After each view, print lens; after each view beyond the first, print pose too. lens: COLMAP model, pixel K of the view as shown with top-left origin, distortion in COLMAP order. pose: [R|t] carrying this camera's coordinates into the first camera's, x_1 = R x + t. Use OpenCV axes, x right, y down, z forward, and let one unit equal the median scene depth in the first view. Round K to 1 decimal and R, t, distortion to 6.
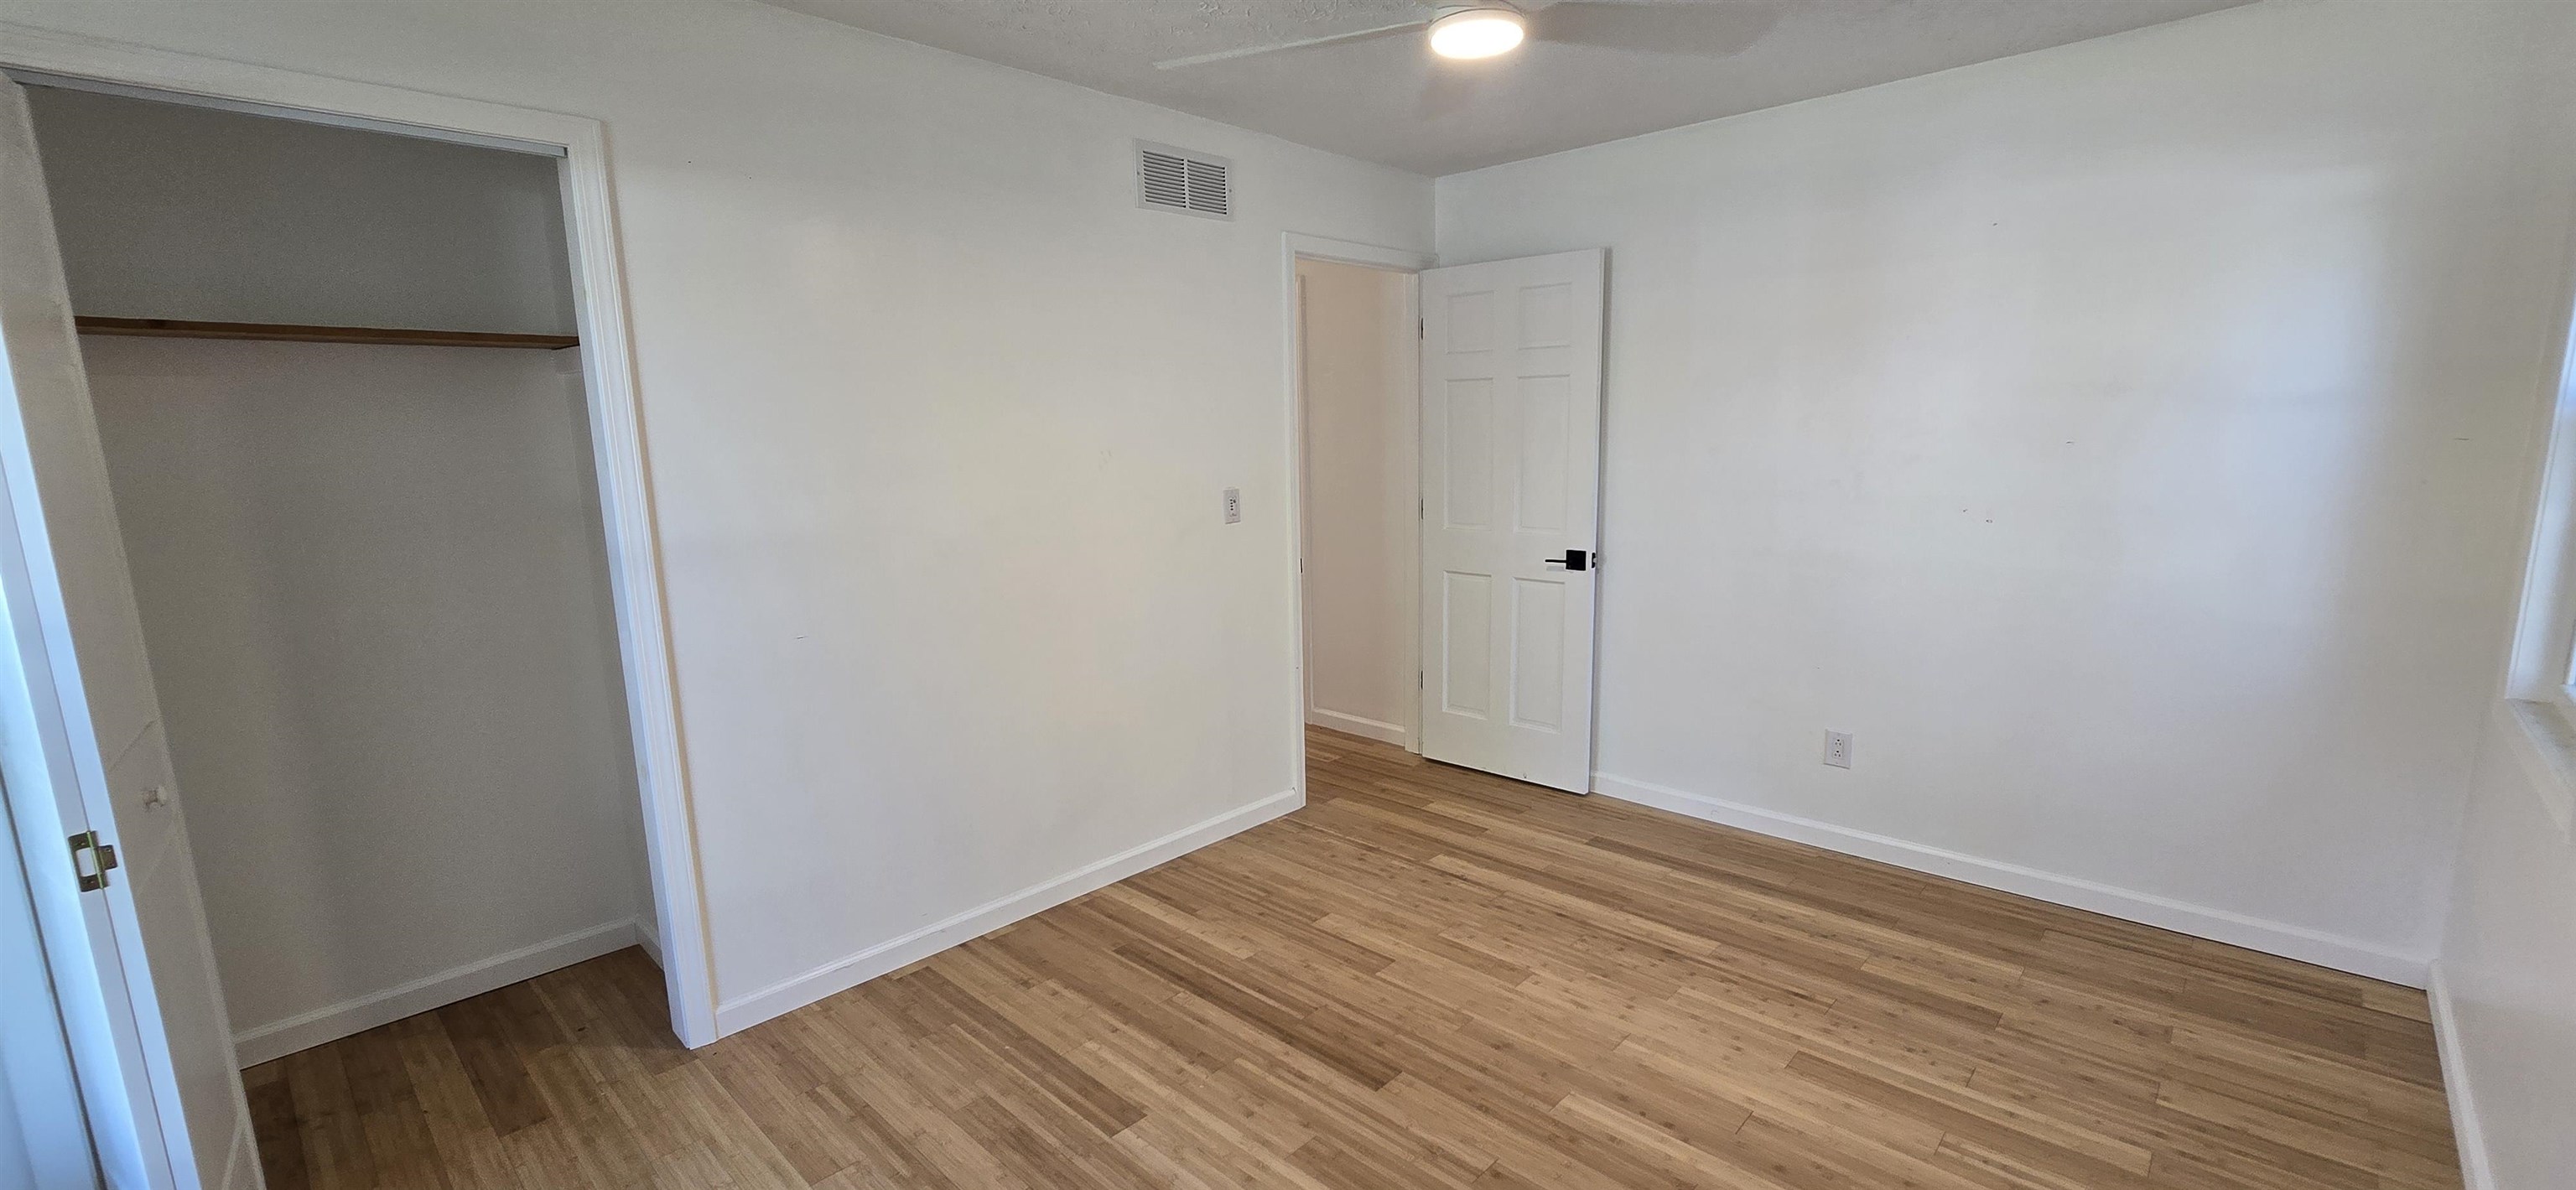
lens RADIAL K [[1045.4, 0, 1311.1], [0, 1045.4, 605.1], [0, 0, 1]] dist [0.001189, -0.005552]
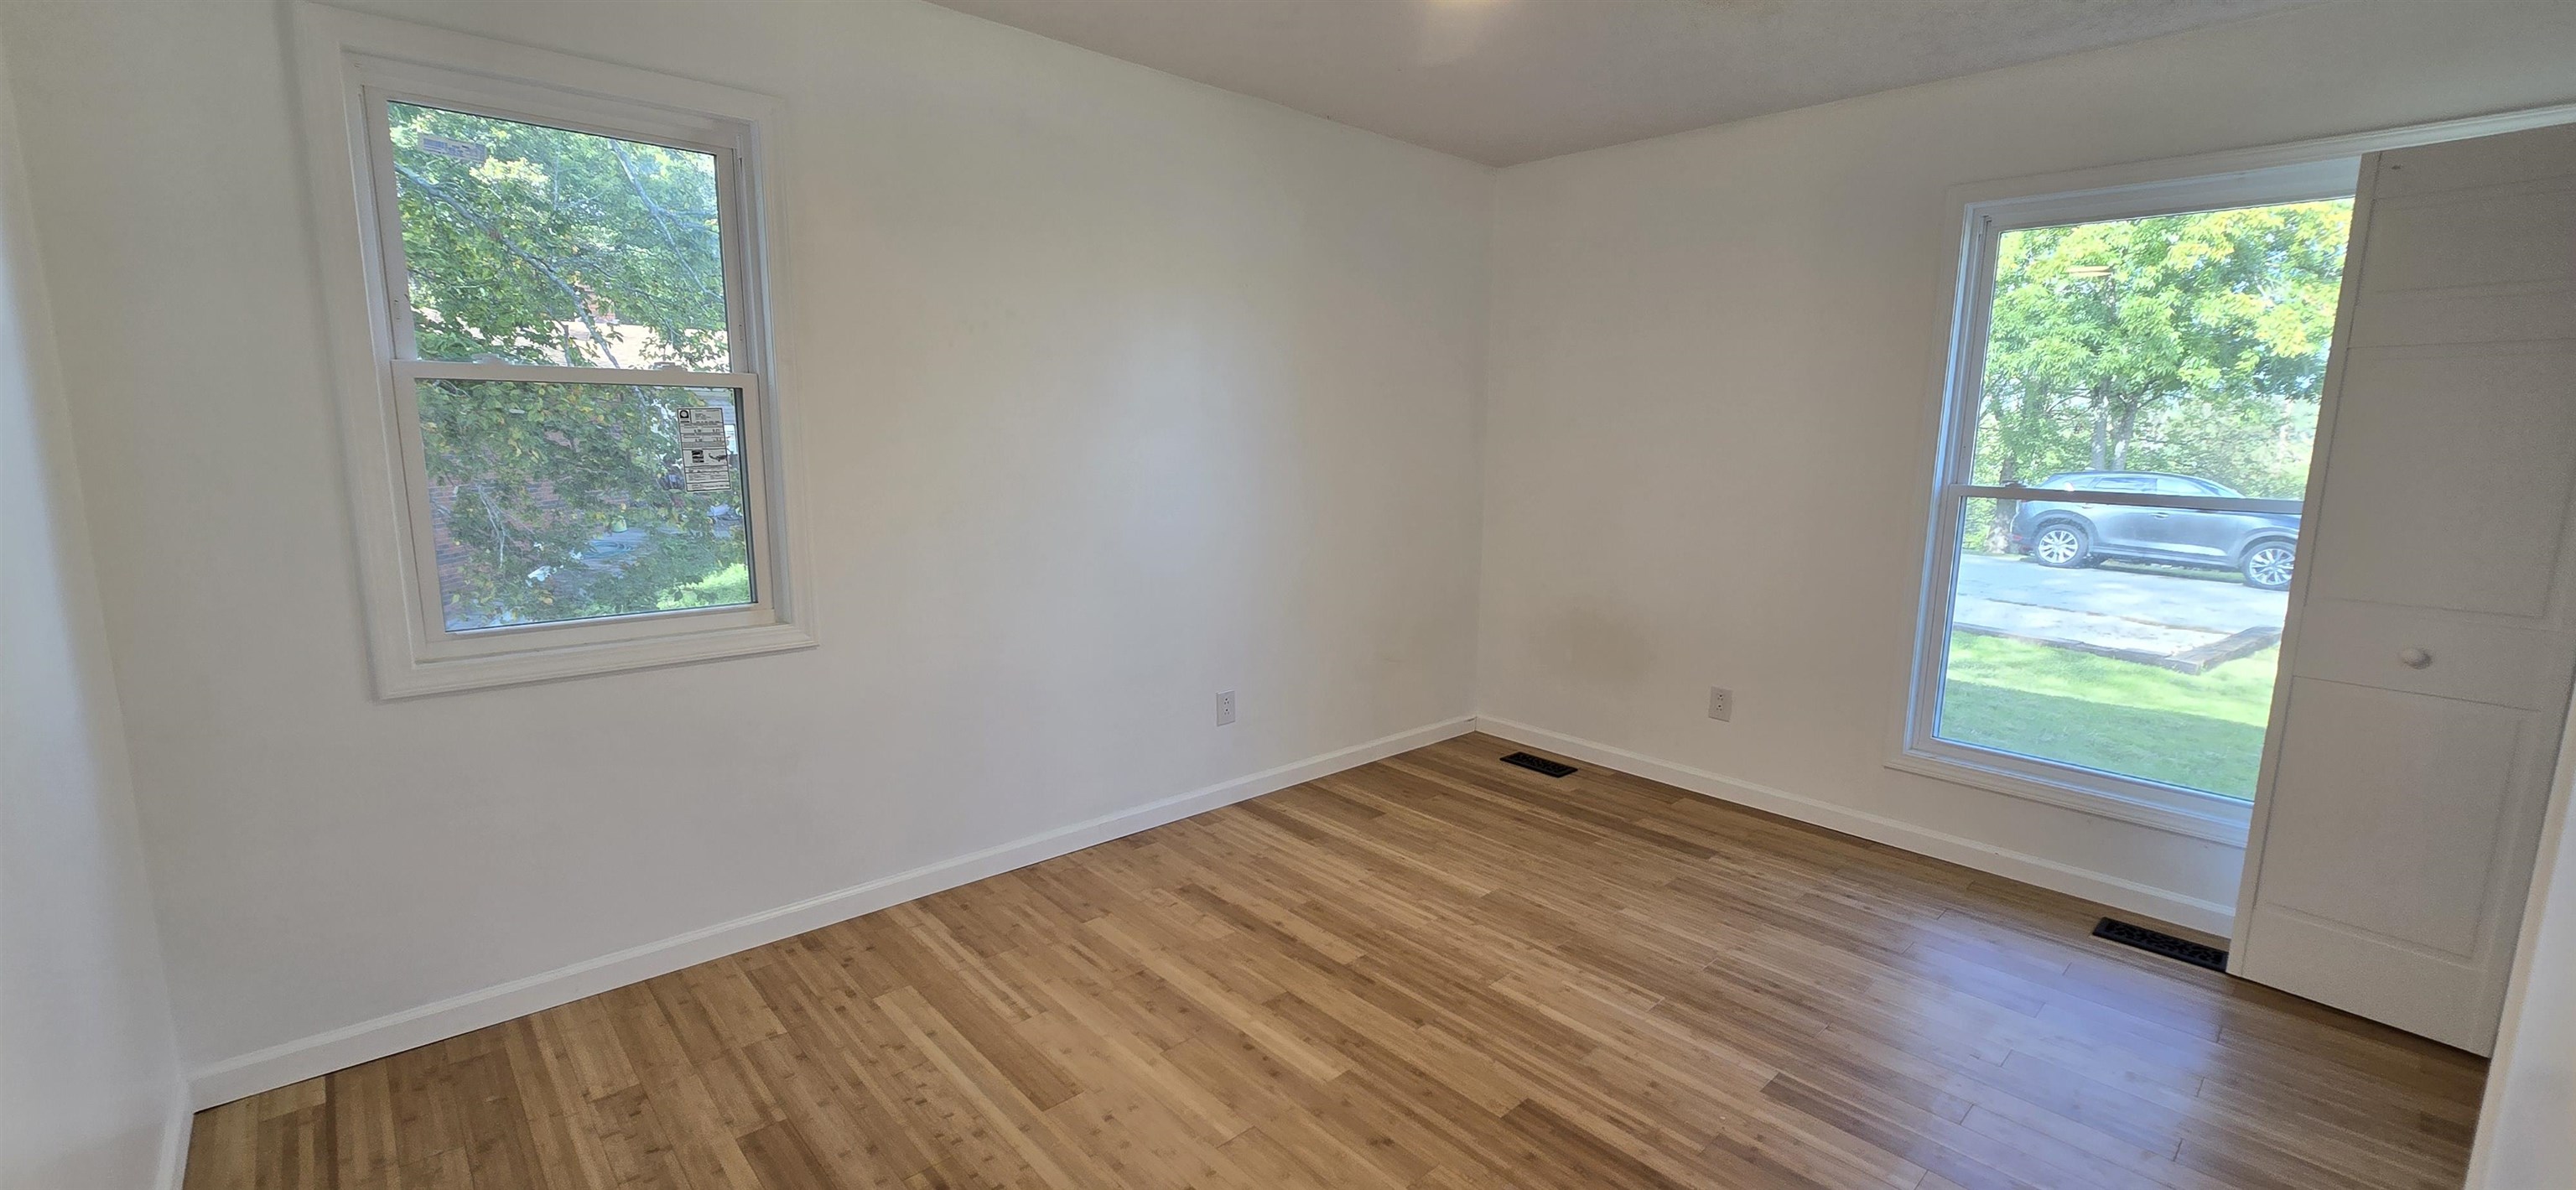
lens RADIAL K [[1045.4, 0, 1311.1], [0, 1045.4, 605.1], [0, 0, 1]] dist [0.001189, -0.005552]
pose [[-0.998008, -0.007373, 0.062657, 0.185939], [0.014404, 0.940288, 0.340076, -0.255694], [-0.061423, 0.340301, -0.938308, 1.608303]]
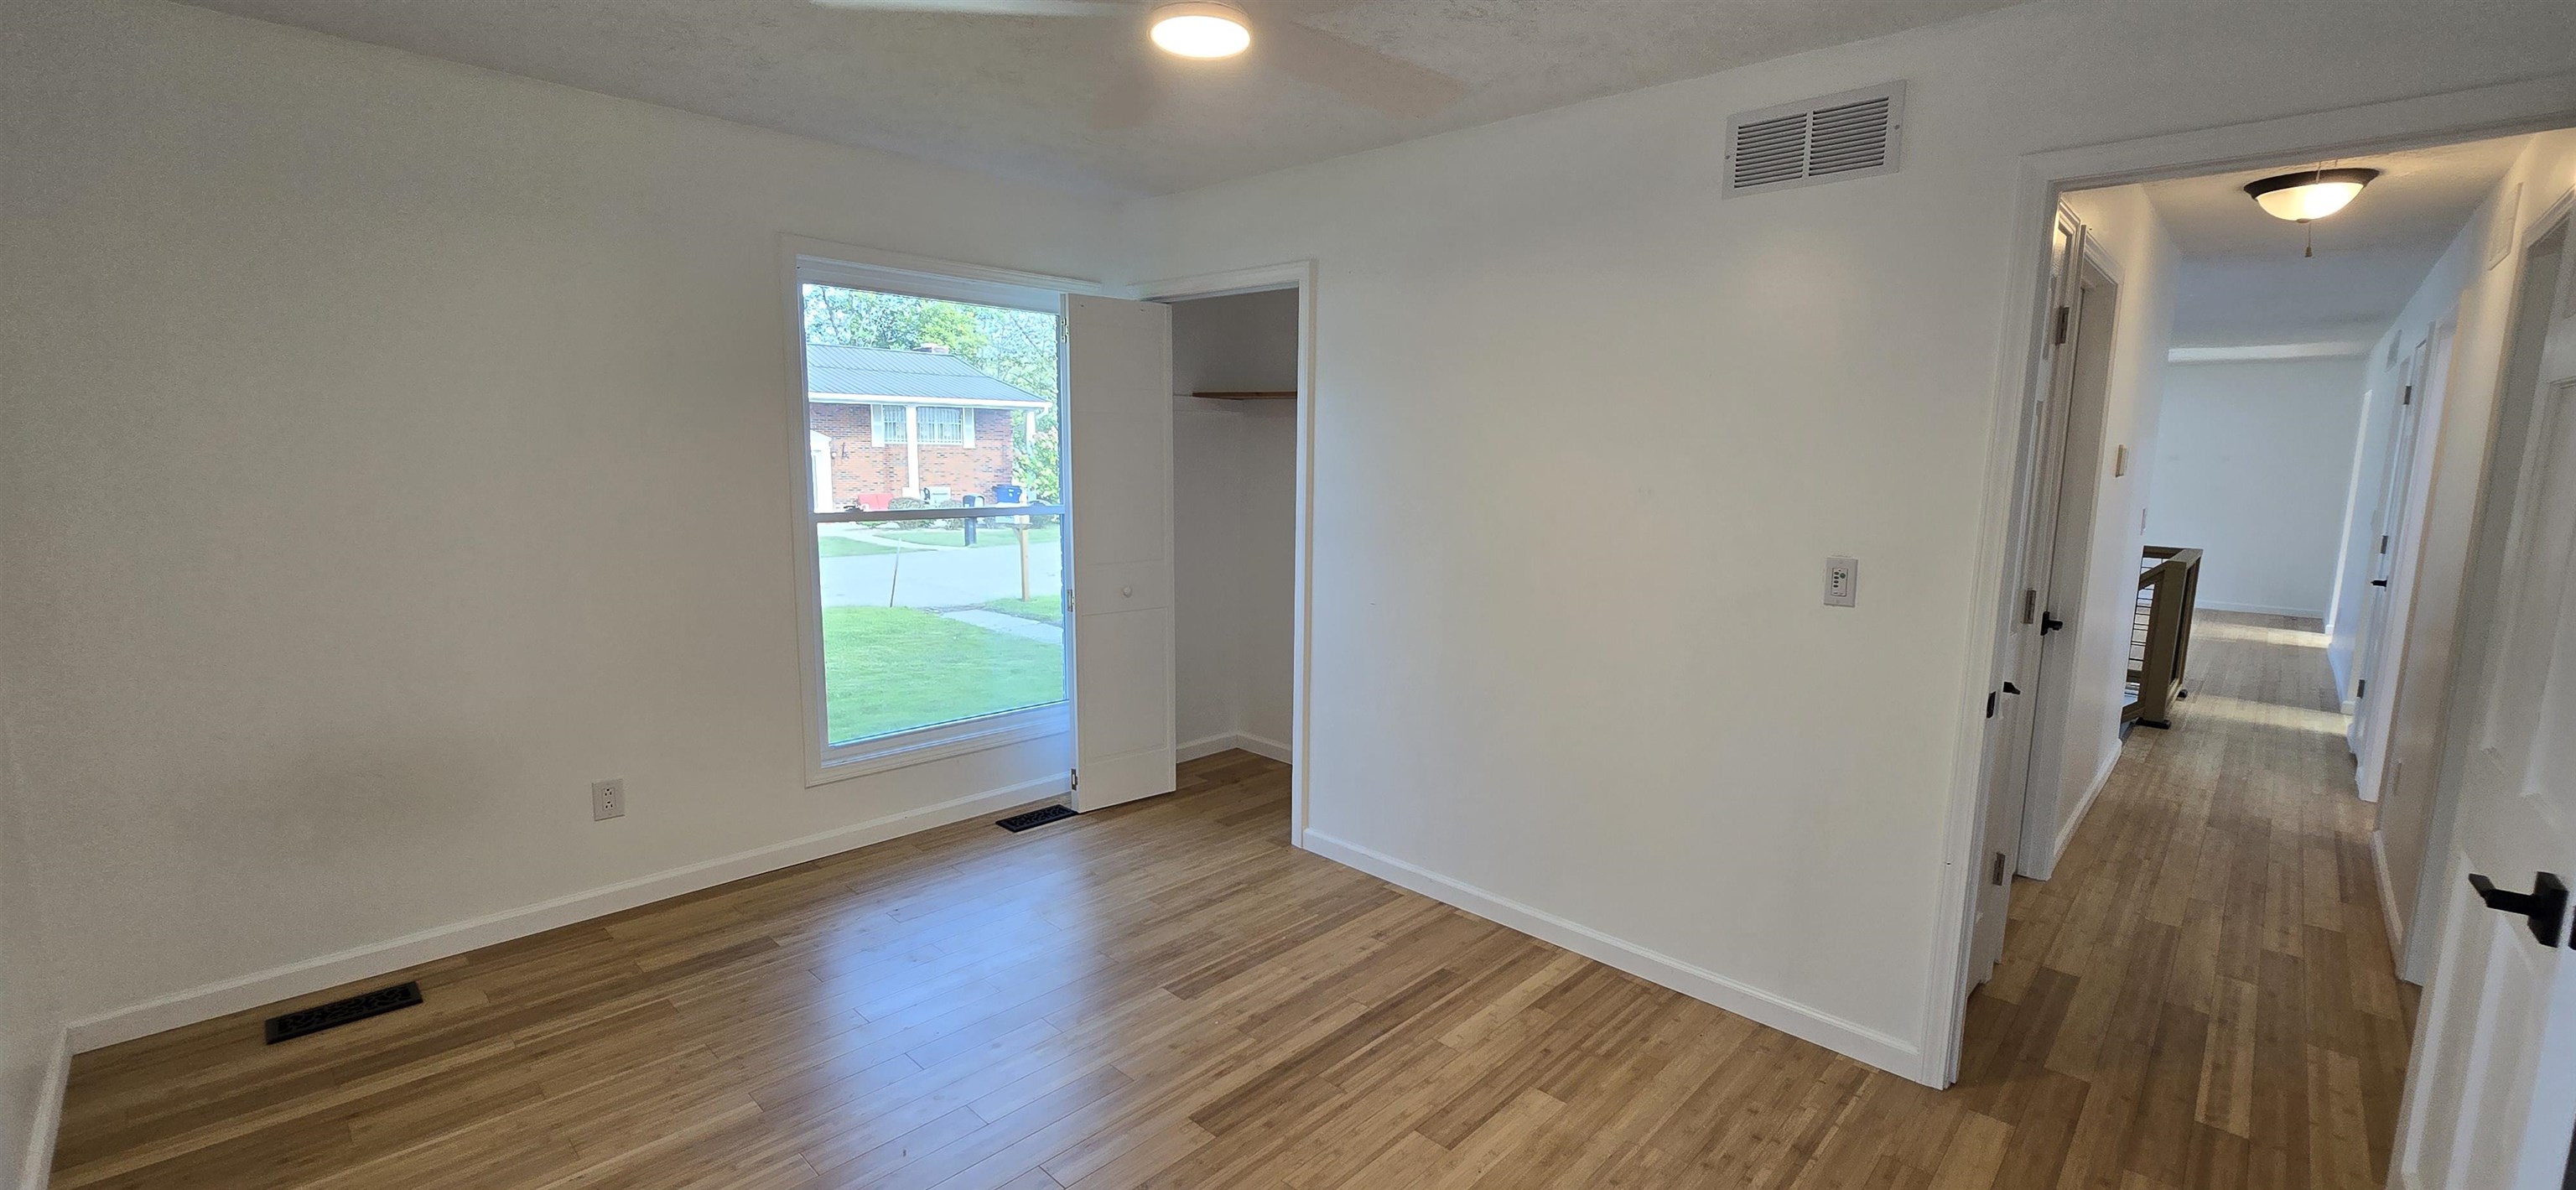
lens RADIAL K [[1045.4, 0, 1311.1], [0, 1045.4, 605.1], [0, 0, 1]] dist [0.001189, -0.005552]
pose [[0.002184, 0.166409, -0.986054, 0.893130], [-0.194049, 0.967384, 0.162828, -0.181219], [0.980989, 0.190987, 0.034405, 0.909457]]
